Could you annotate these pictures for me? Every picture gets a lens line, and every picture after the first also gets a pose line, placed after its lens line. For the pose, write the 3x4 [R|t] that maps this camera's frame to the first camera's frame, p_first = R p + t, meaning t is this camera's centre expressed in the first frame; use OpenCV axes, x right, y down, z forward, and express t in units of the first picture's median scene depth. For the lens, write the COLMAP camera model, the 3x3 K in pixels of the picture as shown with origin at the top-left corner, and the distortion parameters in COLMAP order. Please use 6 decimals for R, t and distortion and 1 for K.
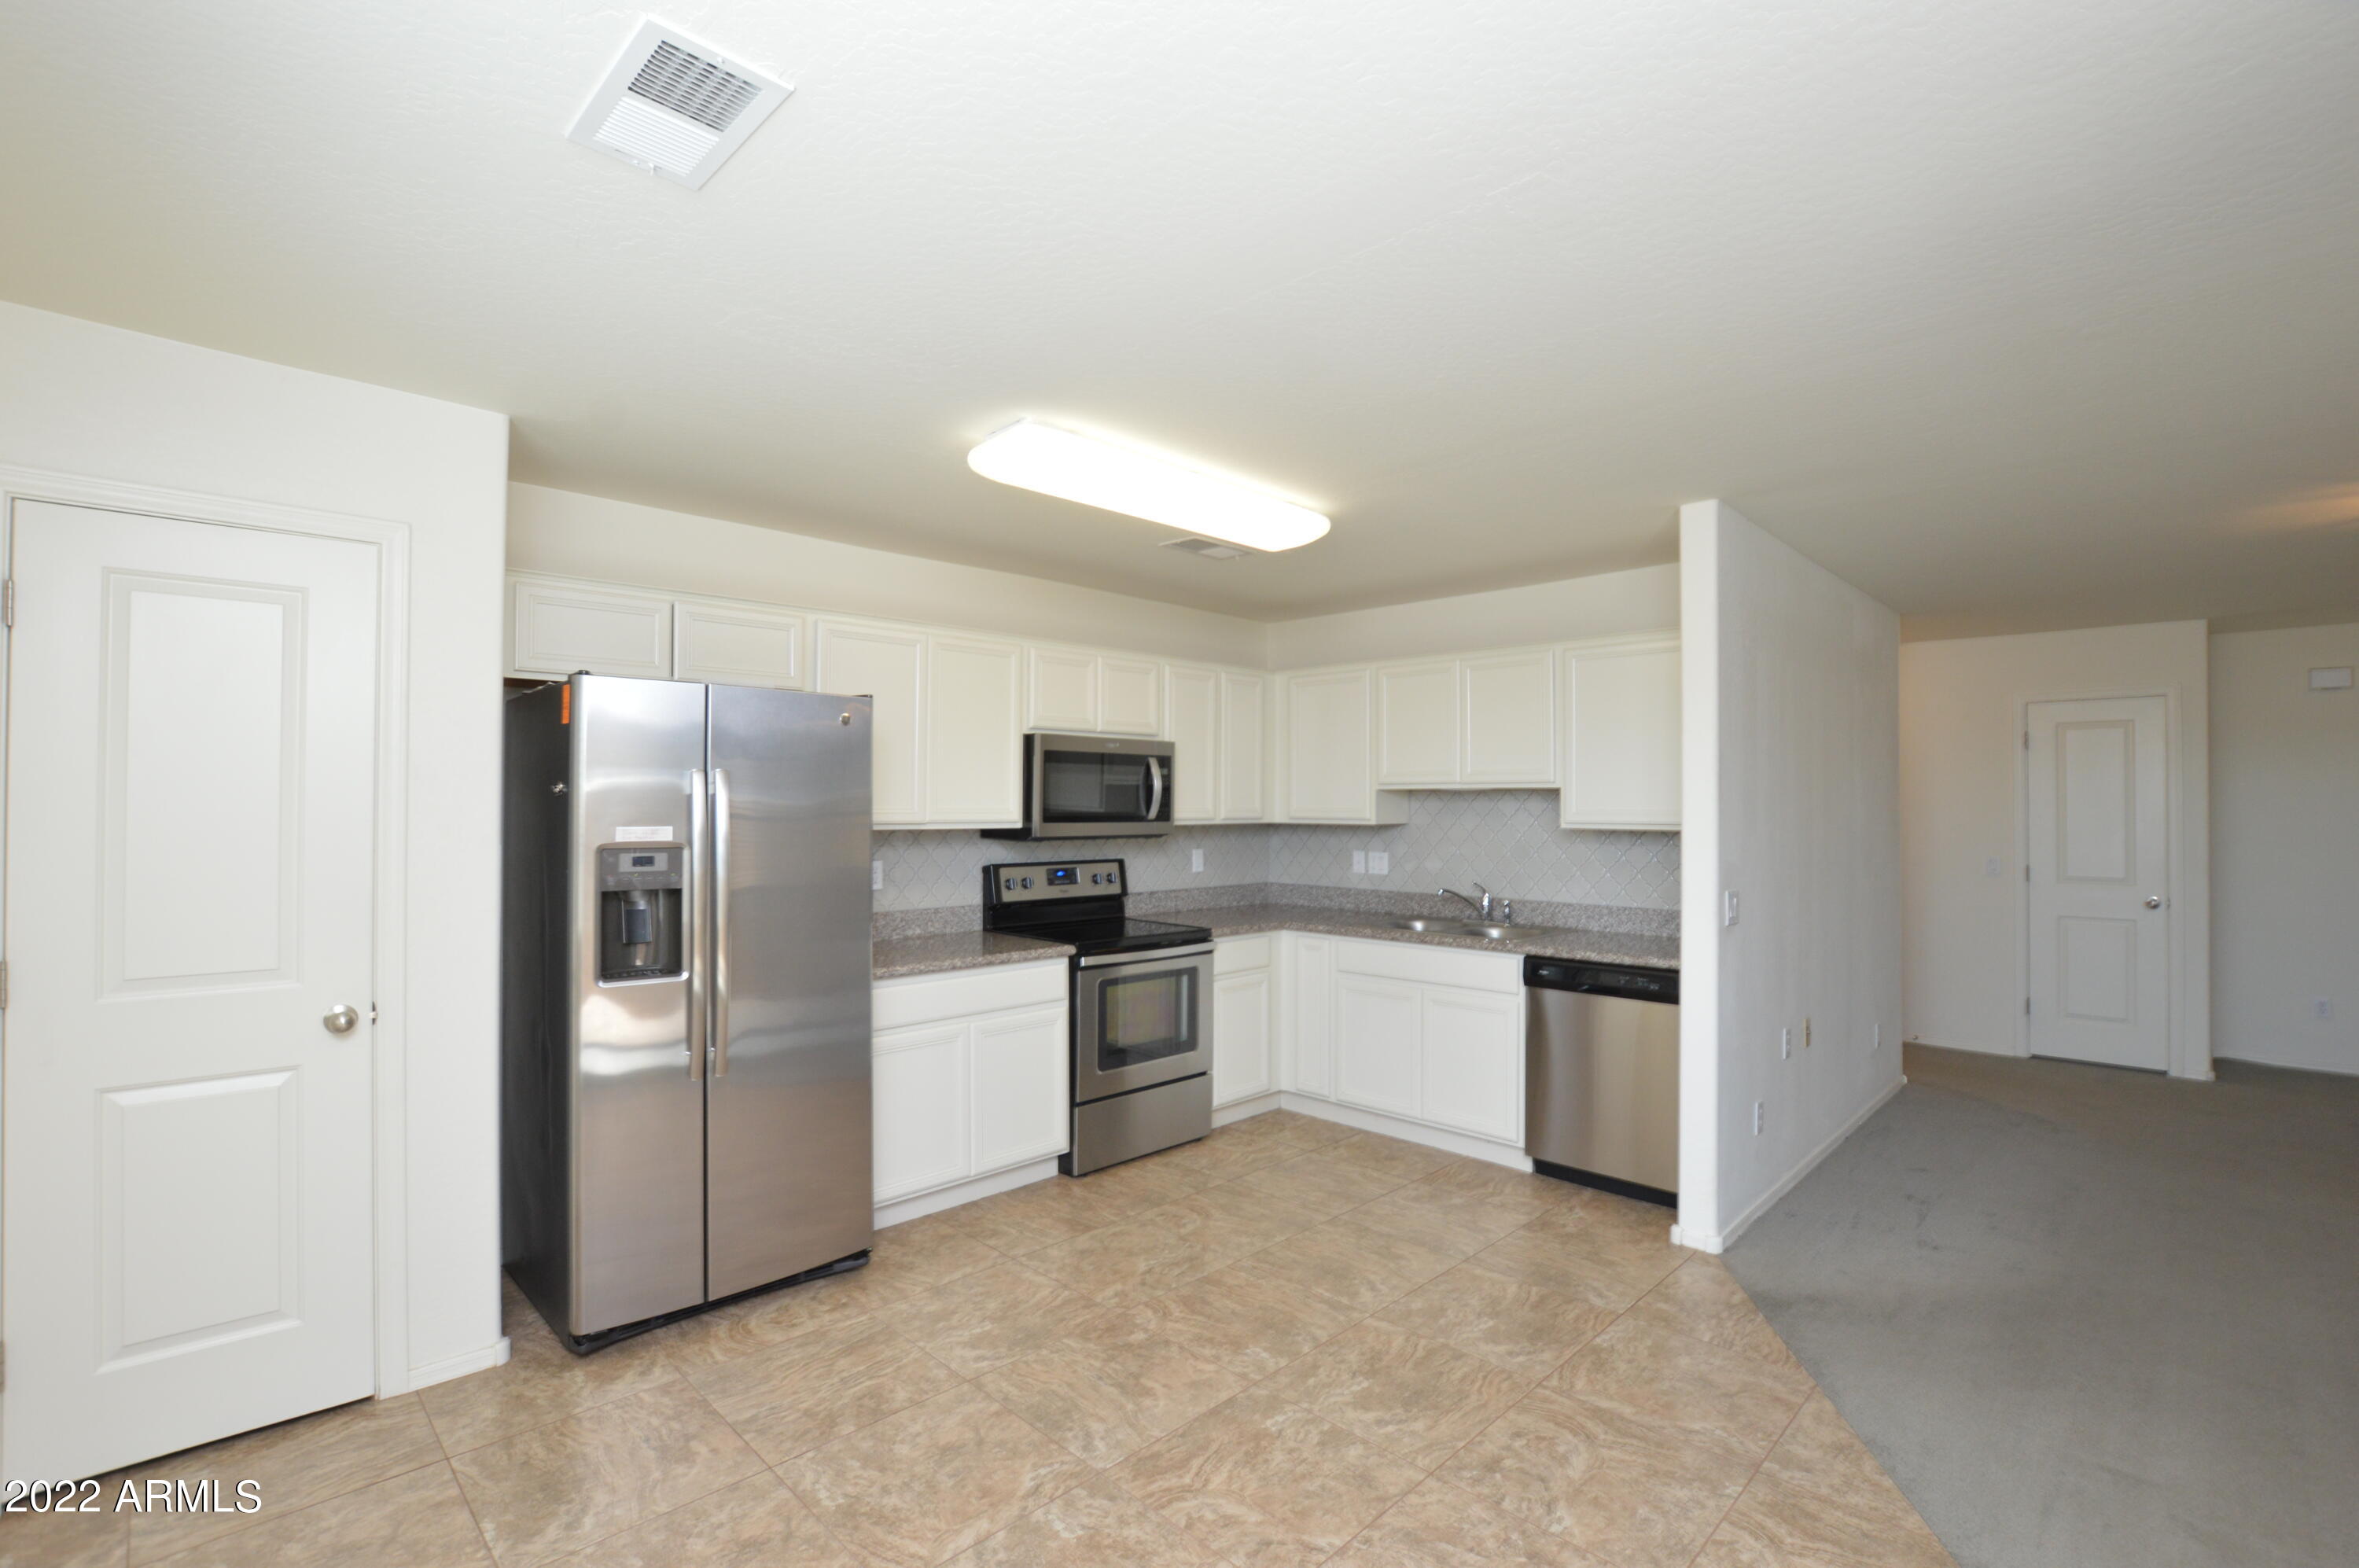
lens RADIAL K [[1053.1, 0, 1182.6], [0, 1053.1, 790.3], [0, 0, 1]] dist [-0.034901, 0.004342]
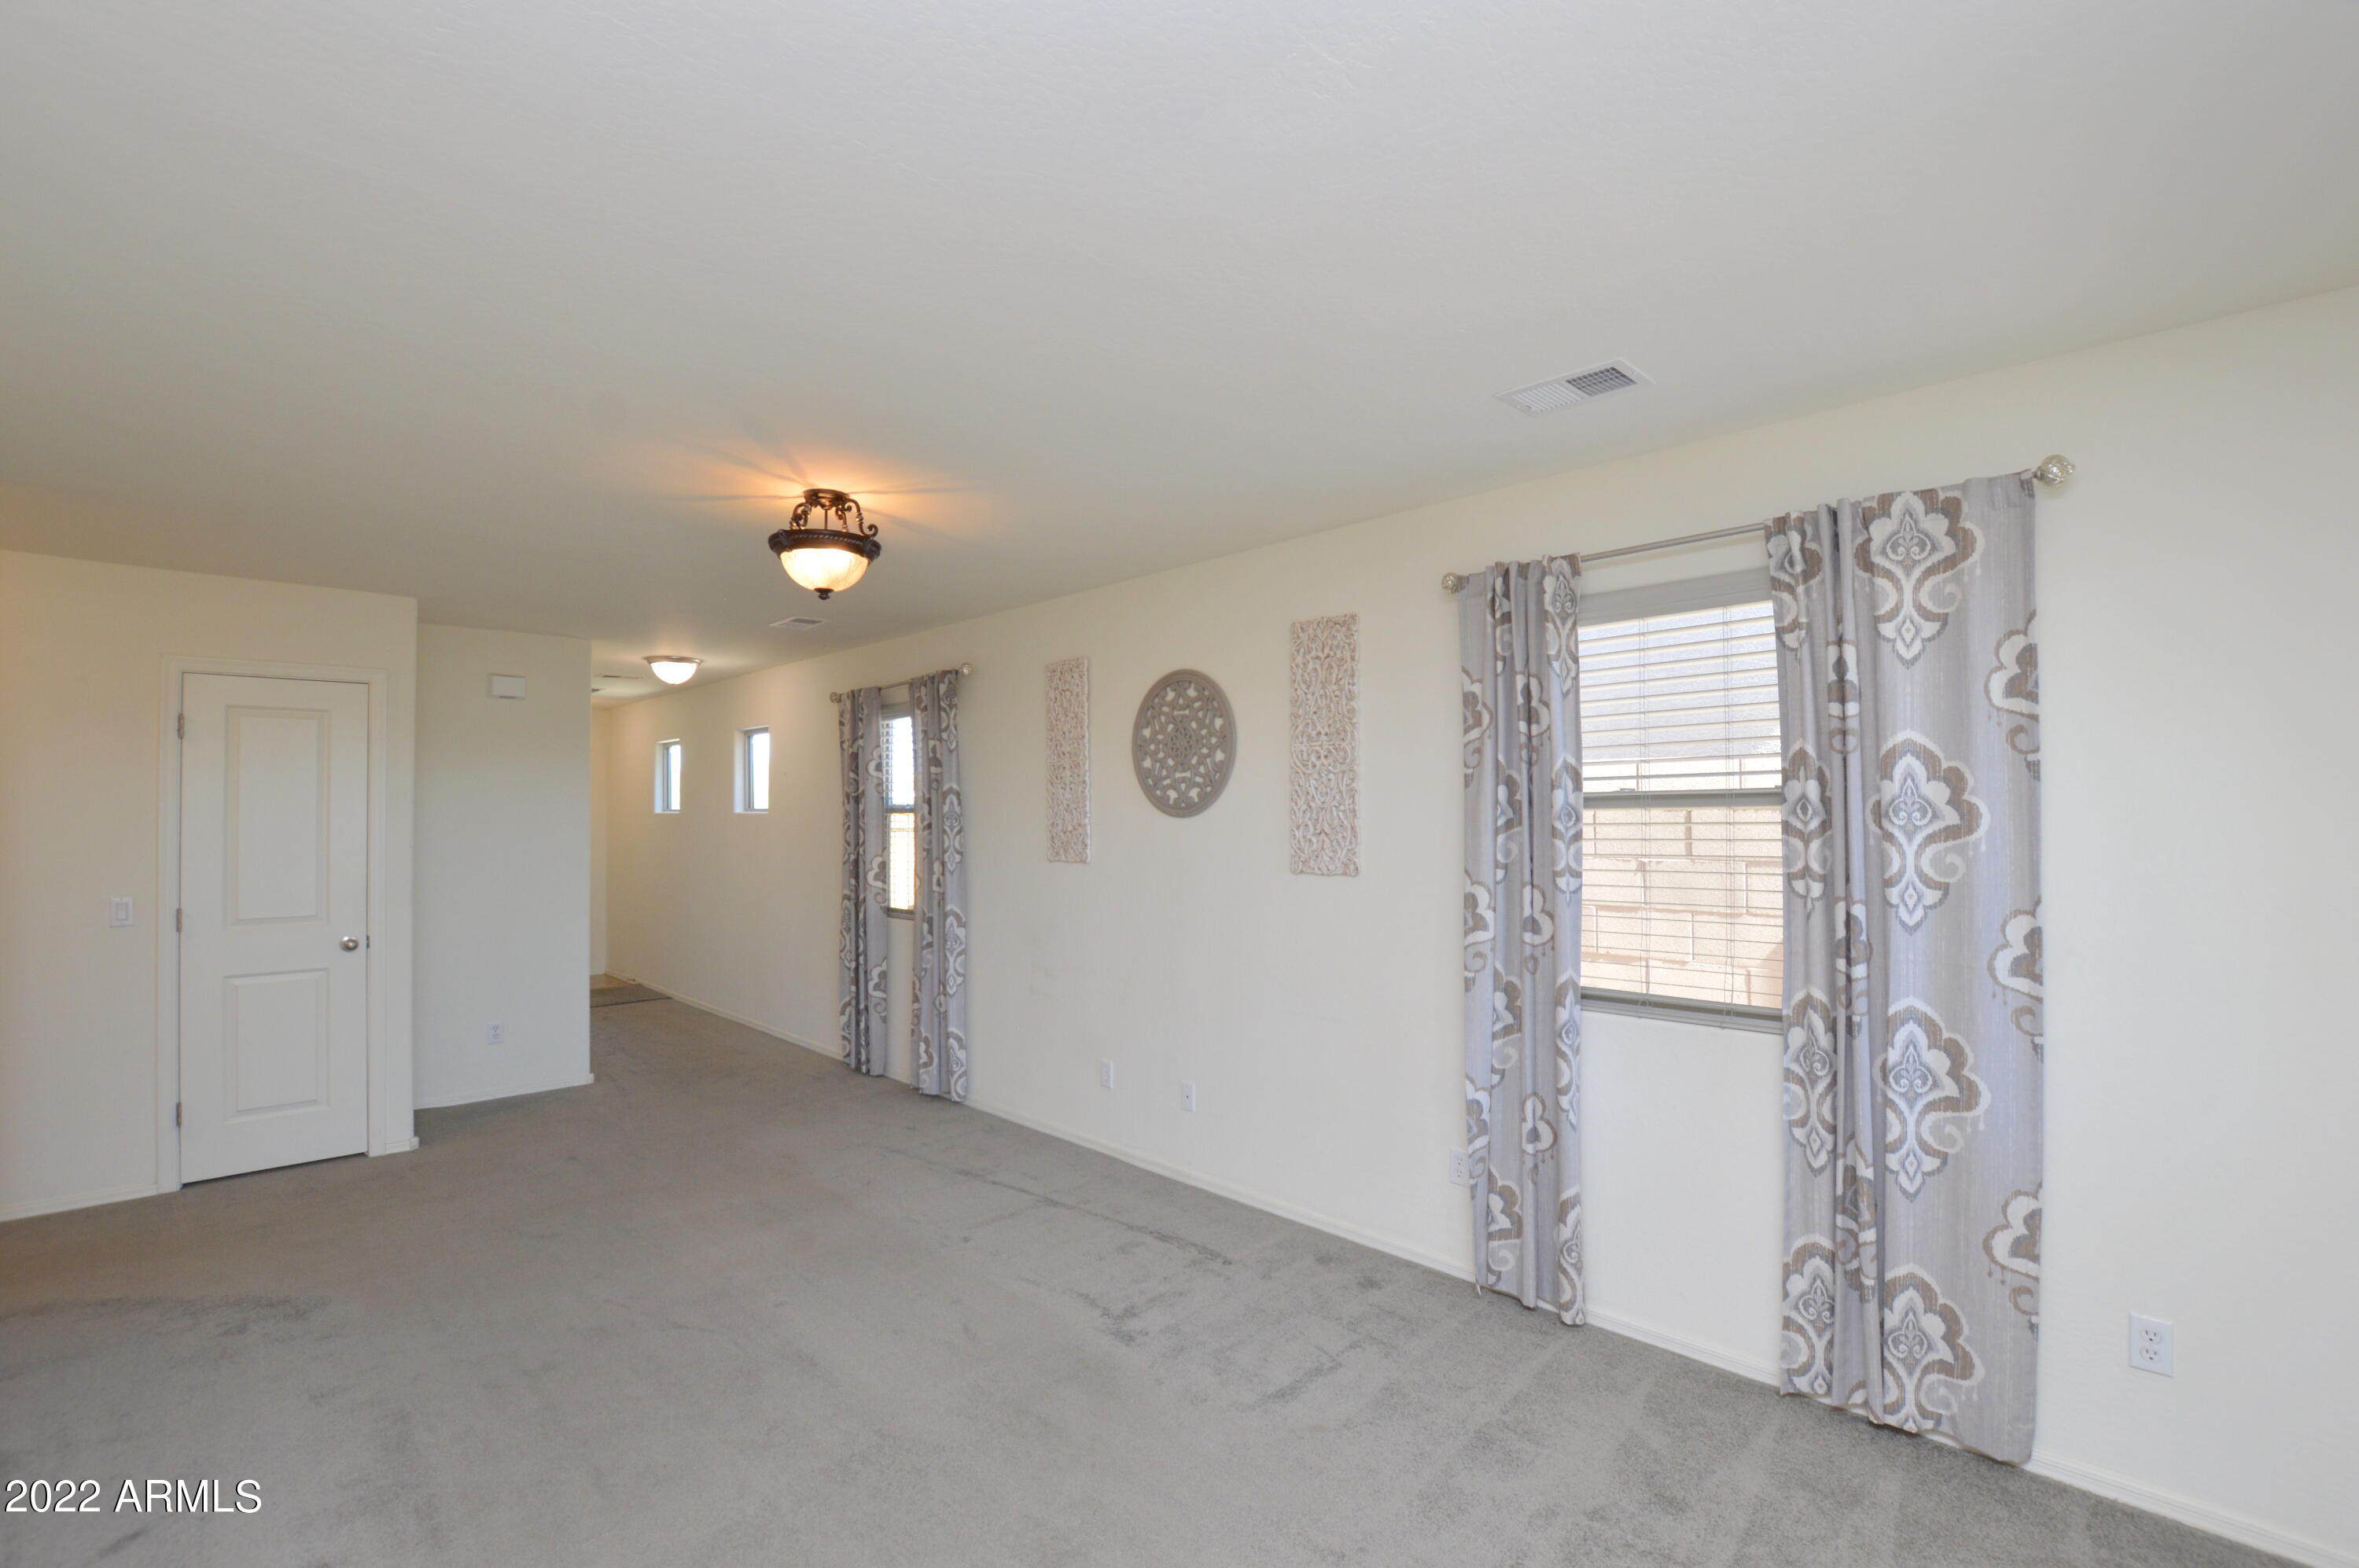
lens RADIAL K [[1053.1, 0, 1182.6], [0, 1053.1, 790.3], [0, 0, 1]] dist [-0.034901, 0.004342]
pose [[0.003325, 0.020728, 0.999780, 0.212119], [-0.008596, 0.999749, -0.020698, 0.004778], [-0.999958, -0.008525, 0.003502, 0.493145]]
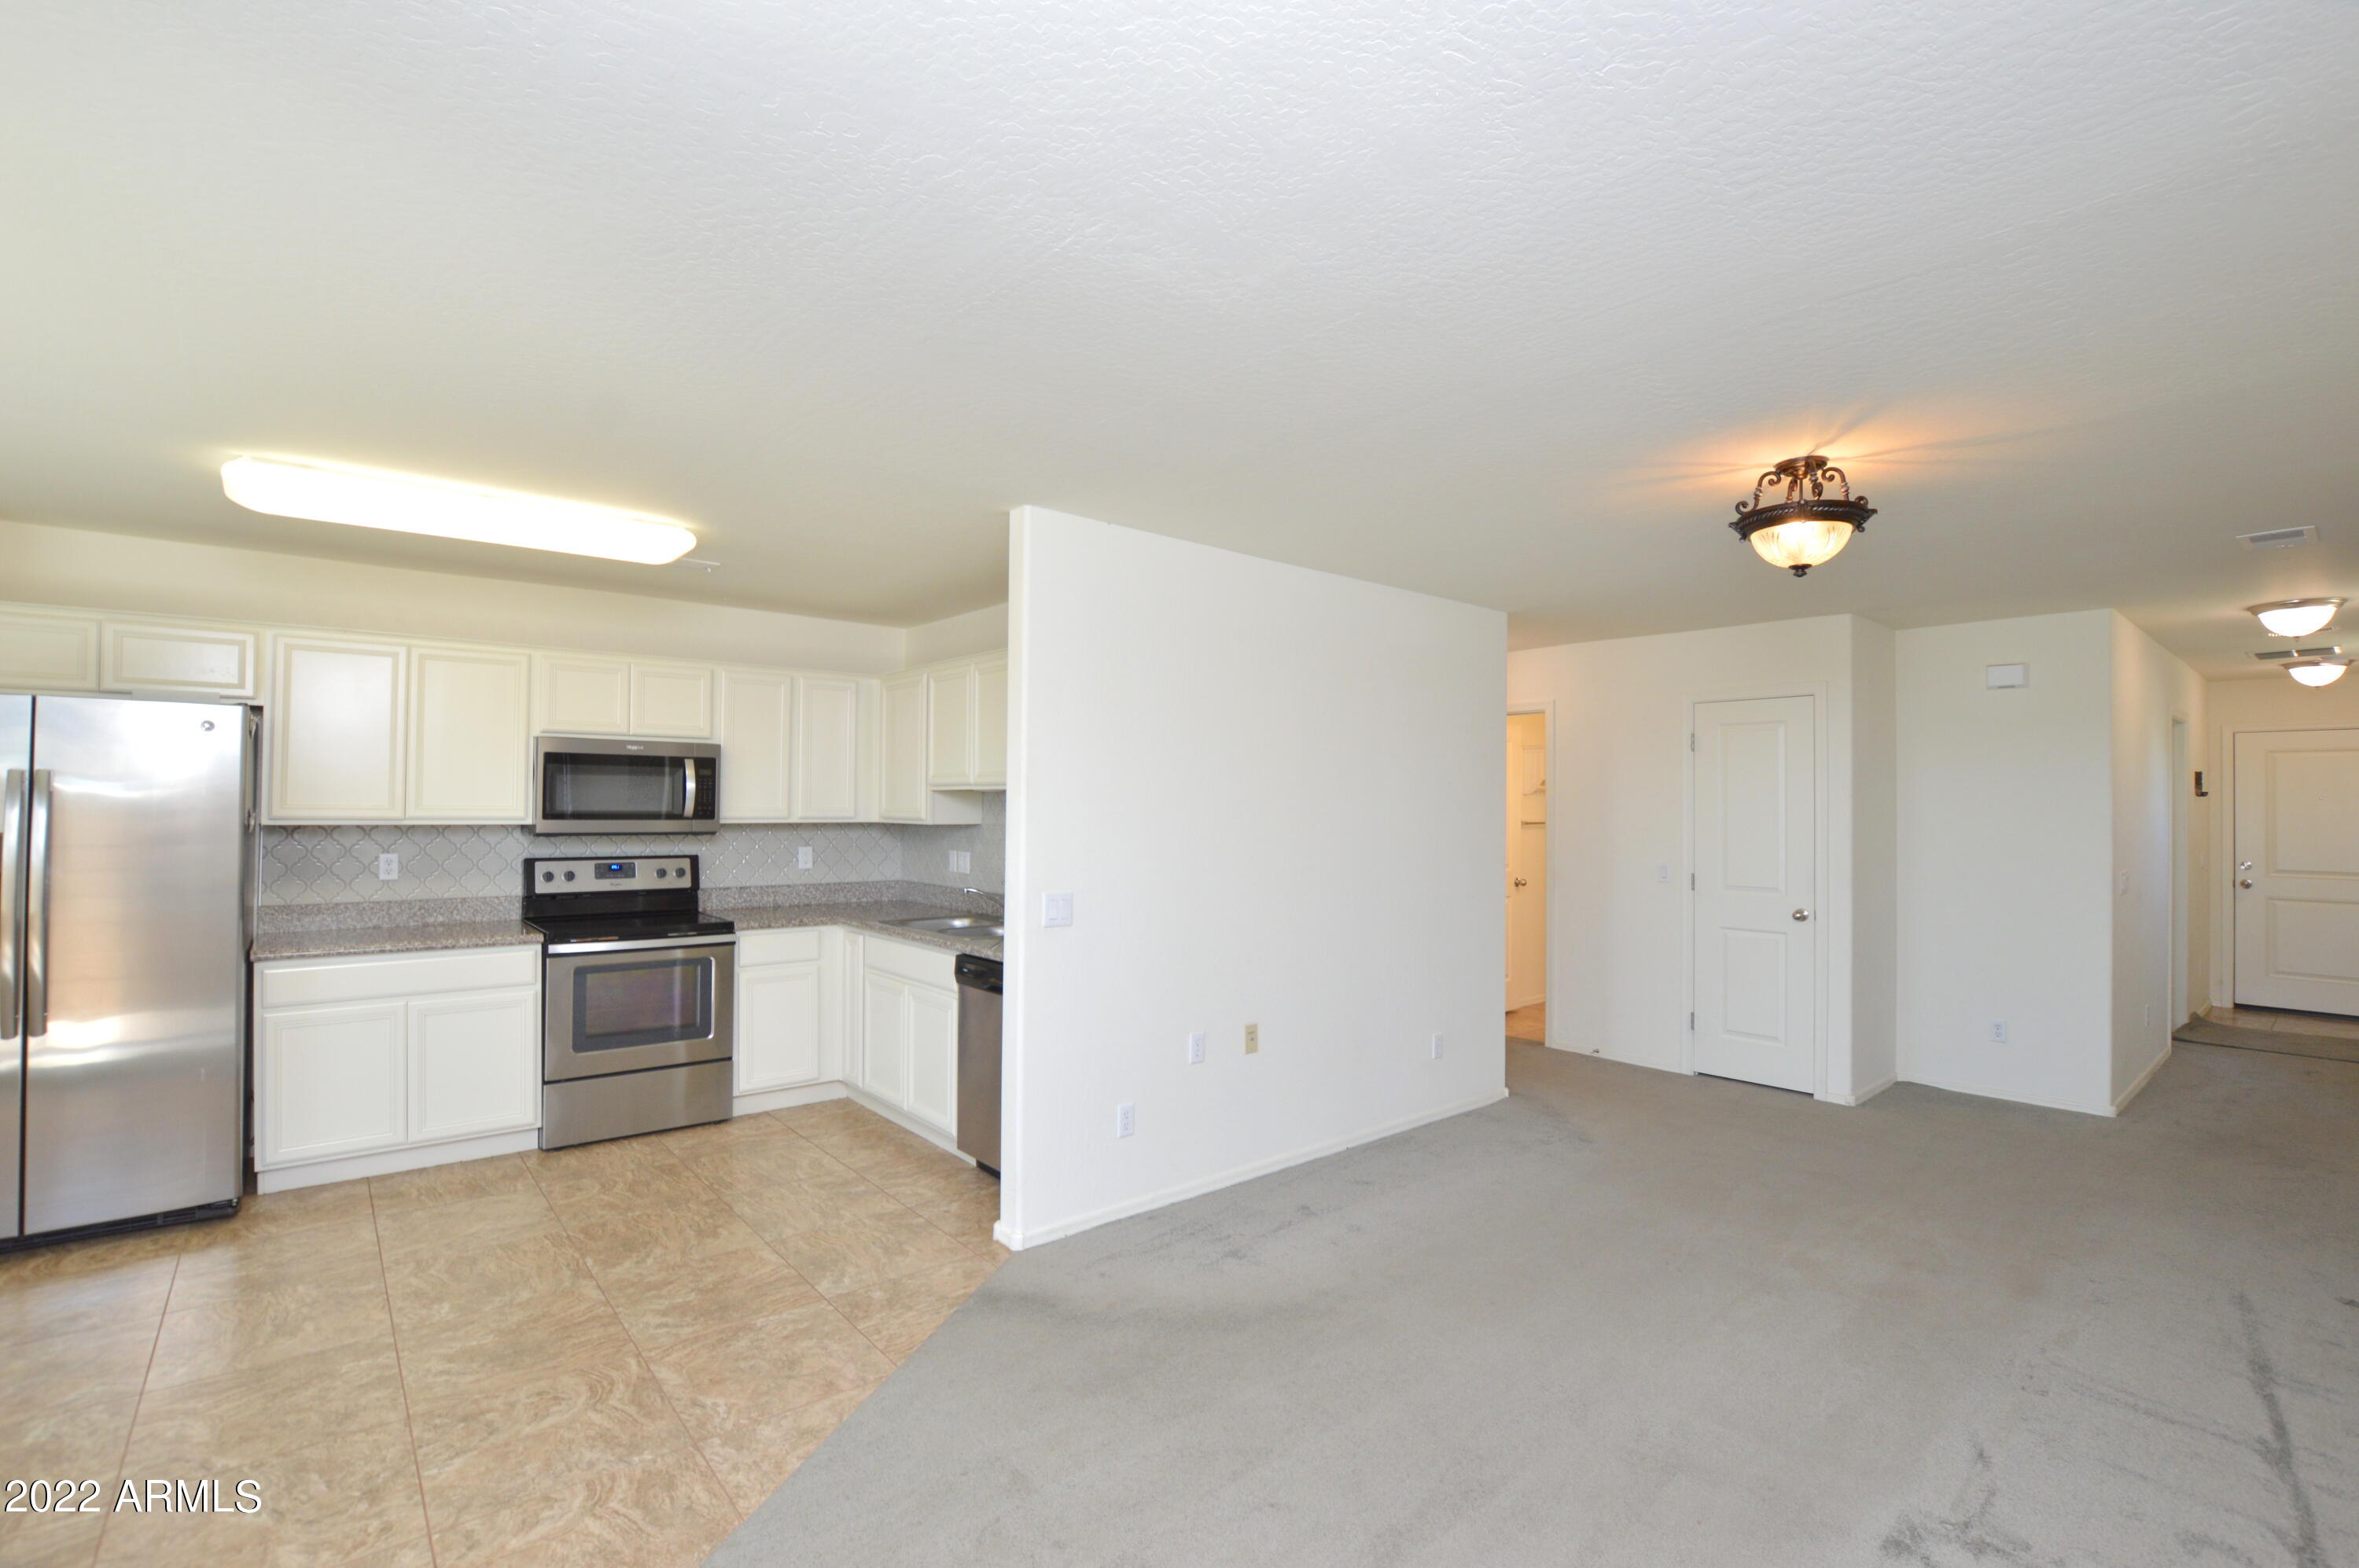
lens RADIAL K [[1053.1, 0, 1182.6], [0, 1053.1, 790.3], [0, 0, 1]] dist [-0.034901, 0.004342]
pose [[0.996511, 0.003909, -0.083374, 0.632955], [-0.003979, 0.999992, -0.000680, -0.000910], [0.083370, 0.001010, 0.996518, -0.000955]]
